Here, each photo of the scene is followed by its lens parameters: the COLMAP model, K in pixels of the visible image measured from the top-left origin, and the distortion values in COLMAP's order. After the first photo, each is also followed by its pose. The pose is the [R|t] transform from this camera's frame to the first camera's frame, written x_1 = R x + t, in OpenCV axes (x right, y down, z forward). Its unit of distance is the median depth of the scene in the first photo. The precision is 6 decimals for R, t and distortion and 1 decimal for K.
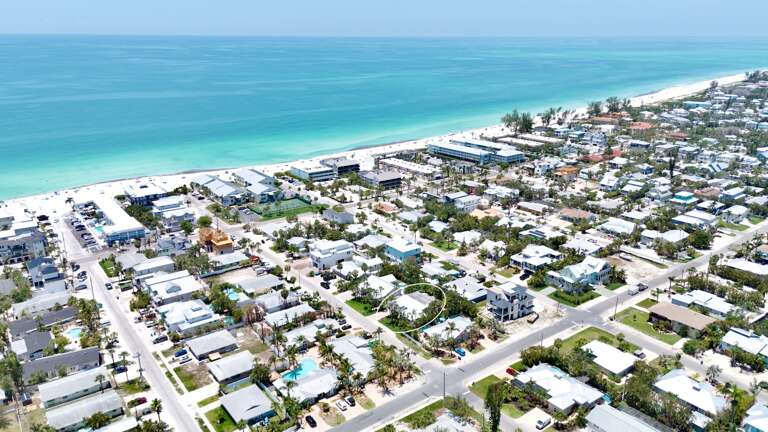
lens RADIAL K [[559.3, 0, 384.0], [0, 559.3, 216.0], [0, 0, 1]] dist [0.069037, -0.058345]
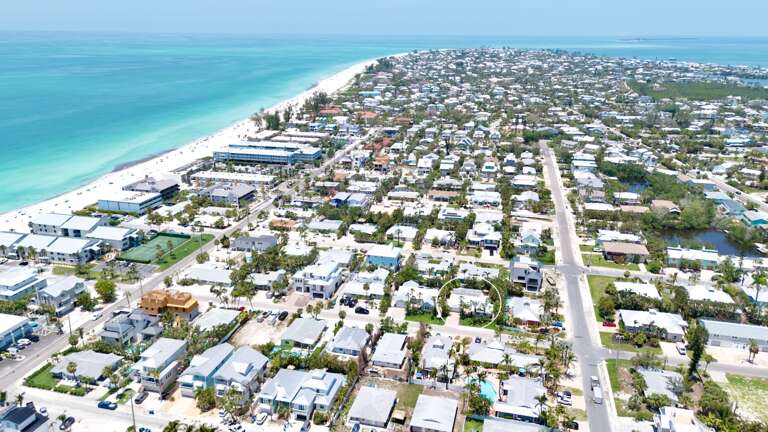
lens RADIAL K [[559.3, 0, 384.0], [0, 559.3, 216.0], [0, 0, 1]] dist [0.069037, -0.058345]
pose [[0.775315, -0.191156, 0.601952, -0.475119], [0.187428, 0.979800, 0.069738, -0.066635], [-0.603123, 0.058753, 0.795481, 0.199486]]
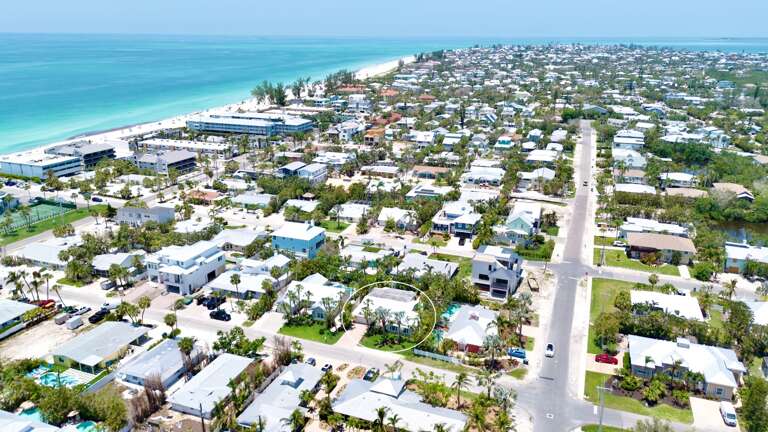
lens RADIAL K [[559.3, 0, 384.0], [0, 559.3, 216.0], [0, 0, 1]] dist [0.069037, -0.058345]
pose [[0.843532, -0.161390, 0.512257, -0.198968], [0.159489, 0.986031, 0.048026, 0.015317], [-0.512852, 0.041188, 0.857489, 0.317582]]
